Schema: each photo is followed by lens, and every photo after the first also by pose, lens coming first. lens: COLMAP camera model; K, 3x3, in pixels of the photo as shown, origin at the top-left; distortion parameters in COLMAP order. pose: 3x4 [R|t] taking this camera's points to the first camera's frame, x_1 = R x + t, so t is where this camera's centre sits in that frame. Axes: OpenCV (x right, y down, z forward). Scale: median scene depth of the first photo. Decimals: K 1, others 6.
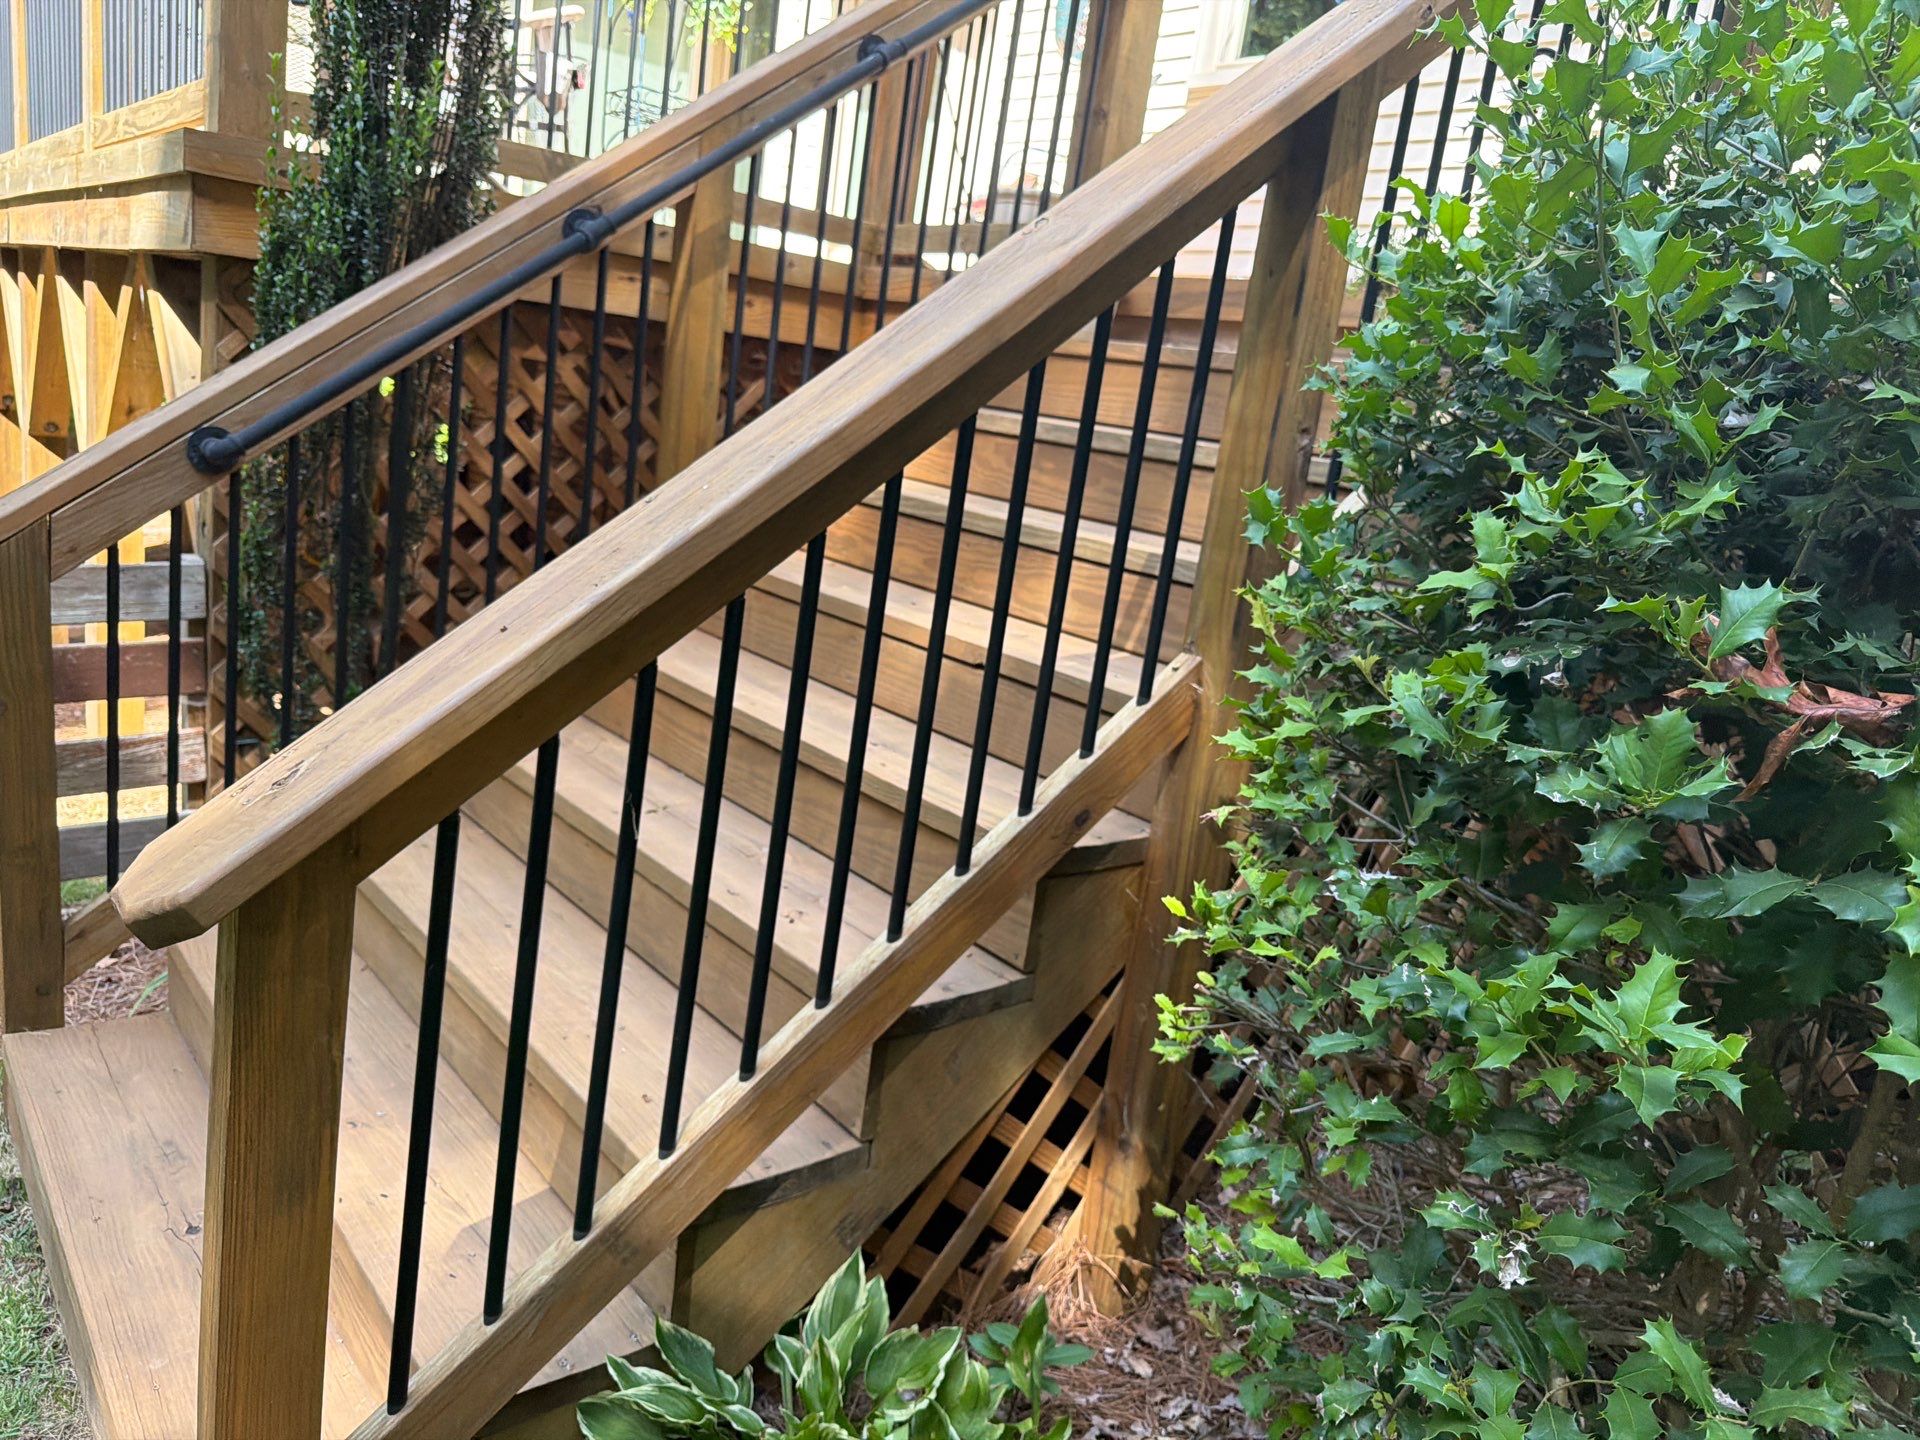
lens RADIAL K [[1459.8, 0, 964.9], [0, 1459.8, 716.0], [0, 0, 1]] dist [0.028141, -0.033277]
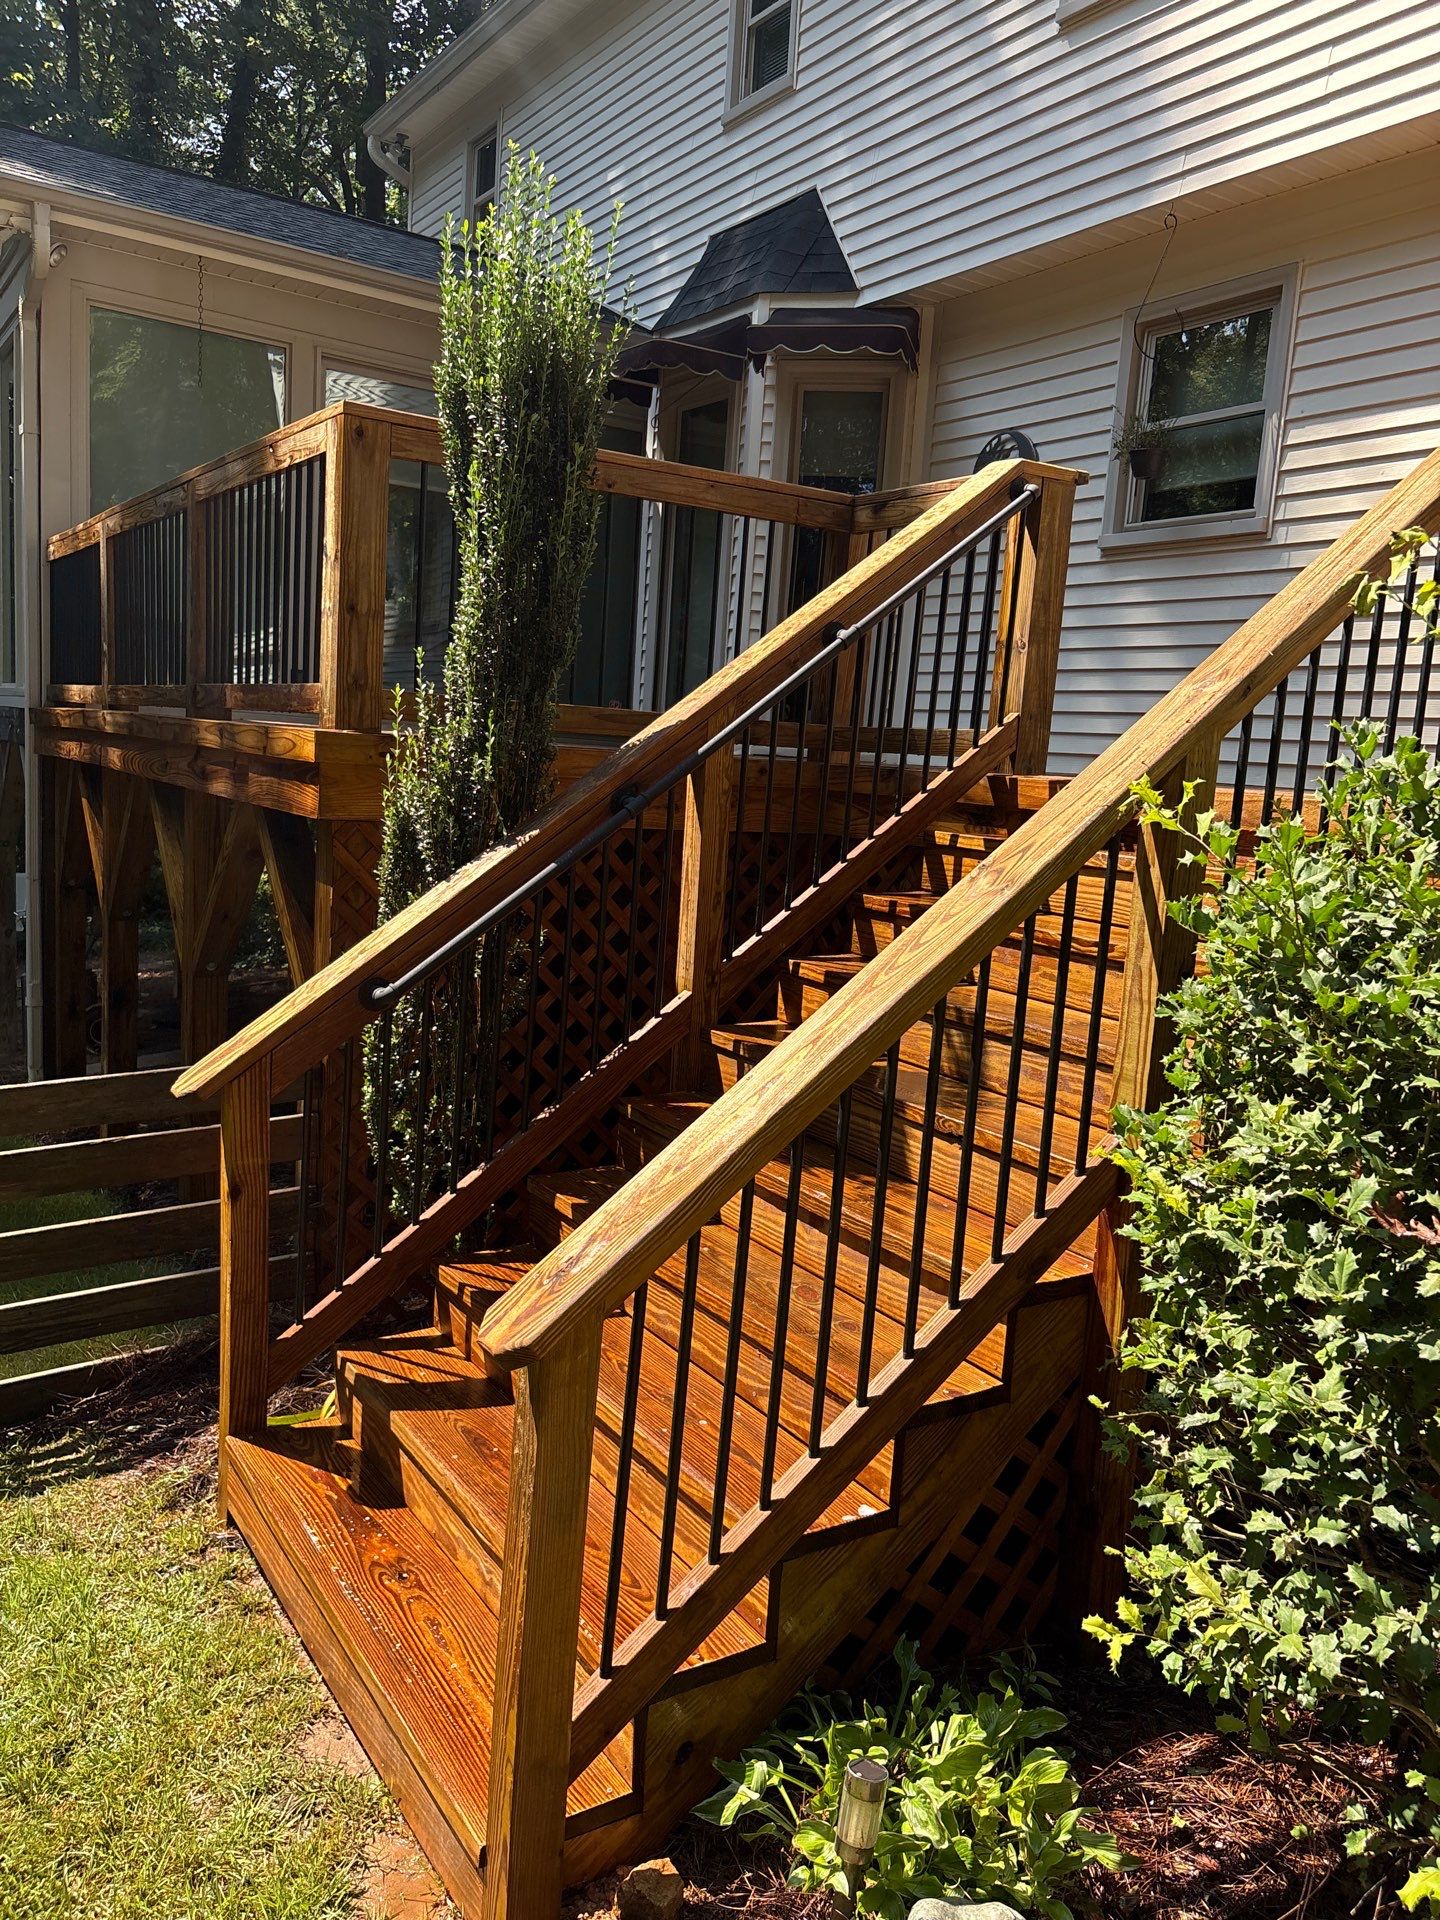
lens RADIAL K [[1459.8, 0, 709.8], [0, 1459.8, 964.6], [0, 0, 1]] dist [0.028141, -0.033277]
pose [[0.988767, -0.055040, -0.138959, -0.020602], [0.041161, 0.994050, -0.100852, -0.090596], [0.143683, 0.094000, 0.985149, -0.465378]]
